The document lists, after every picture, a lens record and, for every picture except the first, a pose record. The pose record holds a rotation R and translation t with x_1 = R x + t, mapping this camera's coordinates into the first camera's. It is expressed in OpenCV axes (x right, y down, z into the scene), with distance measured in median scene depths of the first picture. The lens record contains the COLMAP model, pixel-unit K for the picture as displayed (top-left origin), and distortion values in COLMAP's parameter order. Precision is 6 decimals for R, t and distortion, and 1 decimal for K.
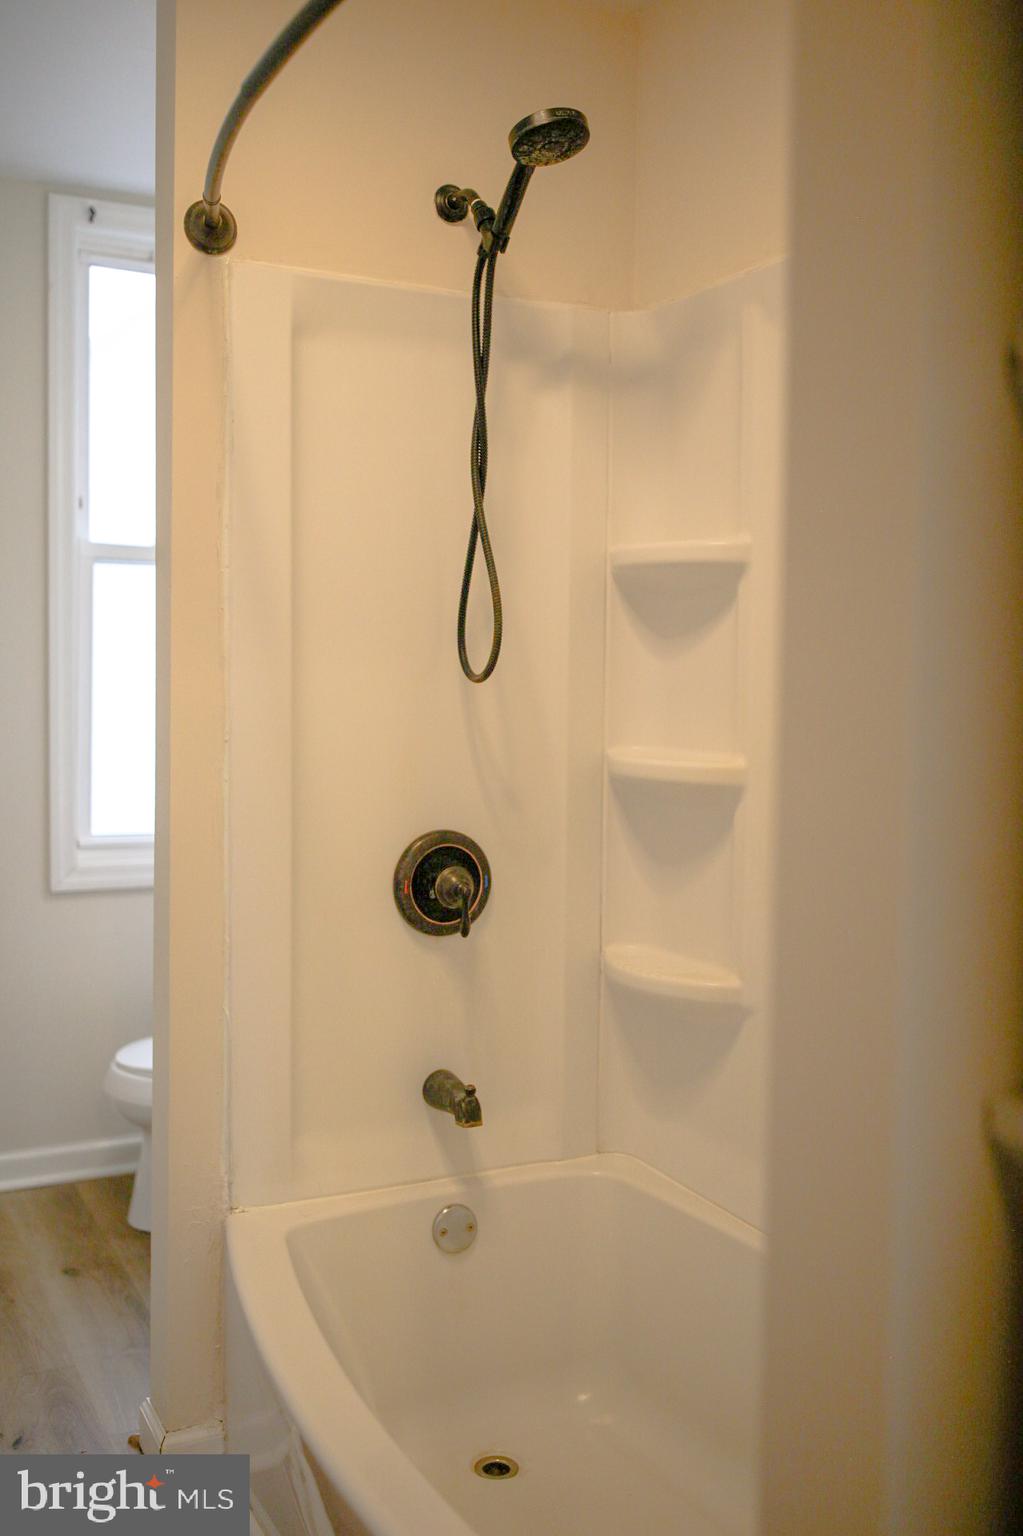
lens RADIAL K [[1496.7, 0, 511.5], [0, 1496.7, 768.0], [0, 0, 1]] dist [0.002016, -0.014642]
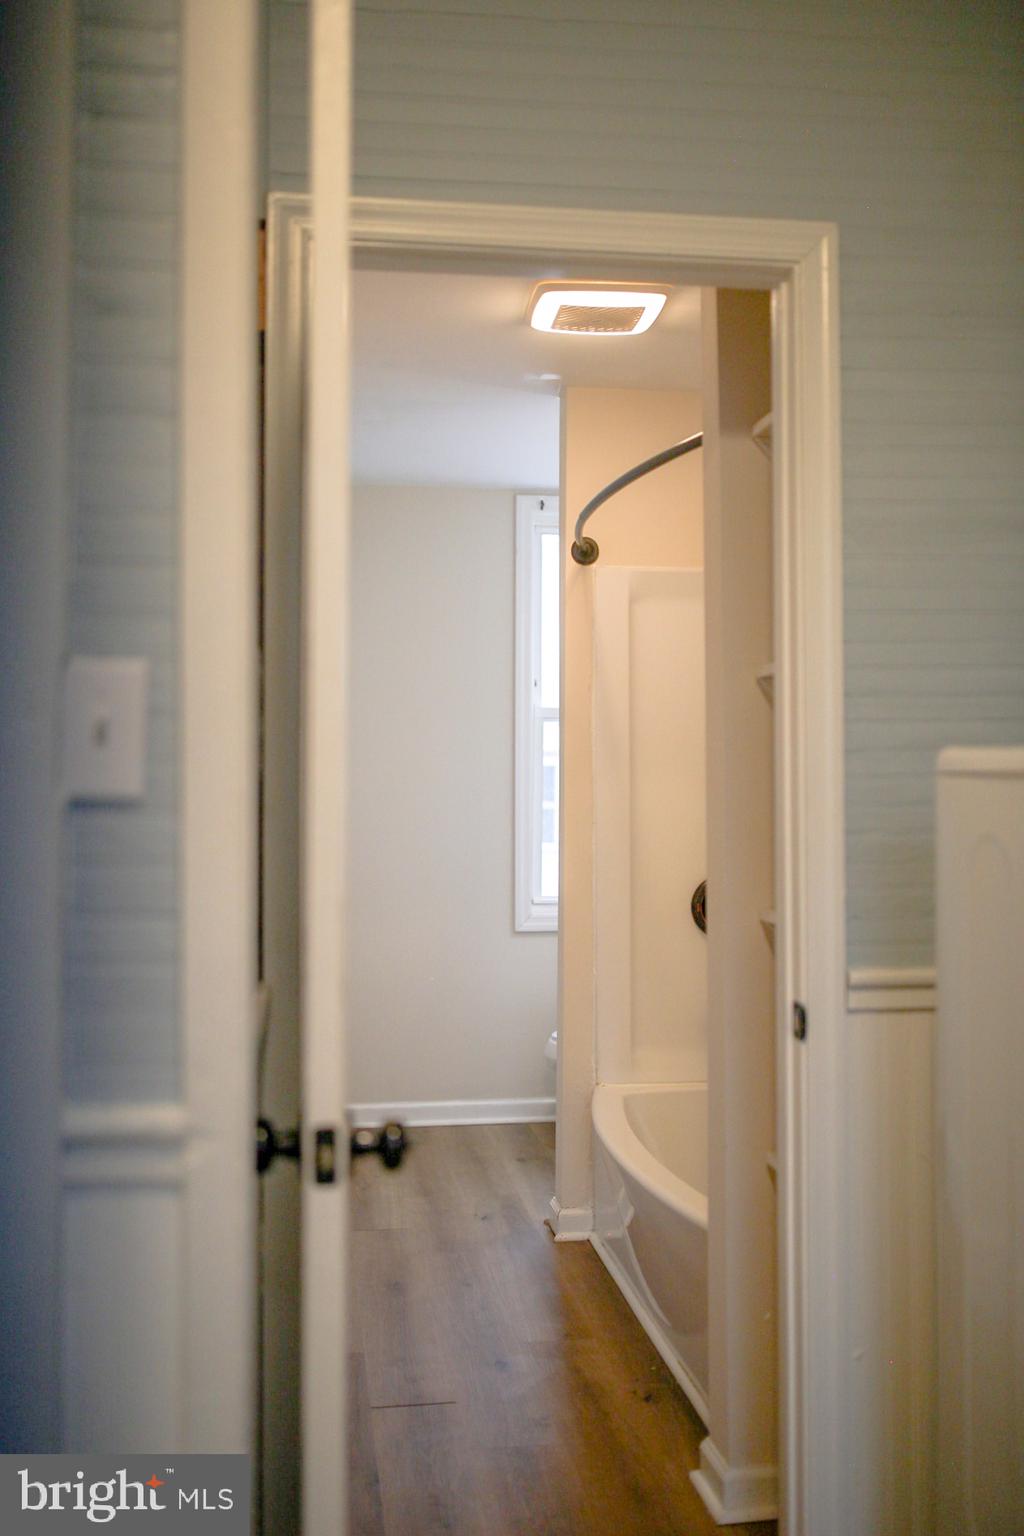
lens RADIAL K [[1496.7, 0, 512.0], [0, 1496.7, 768.0], [0, 0, 1]] dist [0.002016, -0.014642]
pose [[0.947206, -0.019824, -0.320013, 0.236052], [-0.007812, 0.996364, -0.084845, 0.055718], [0.320531, 0.082866, 0.943606, -0.600194]]
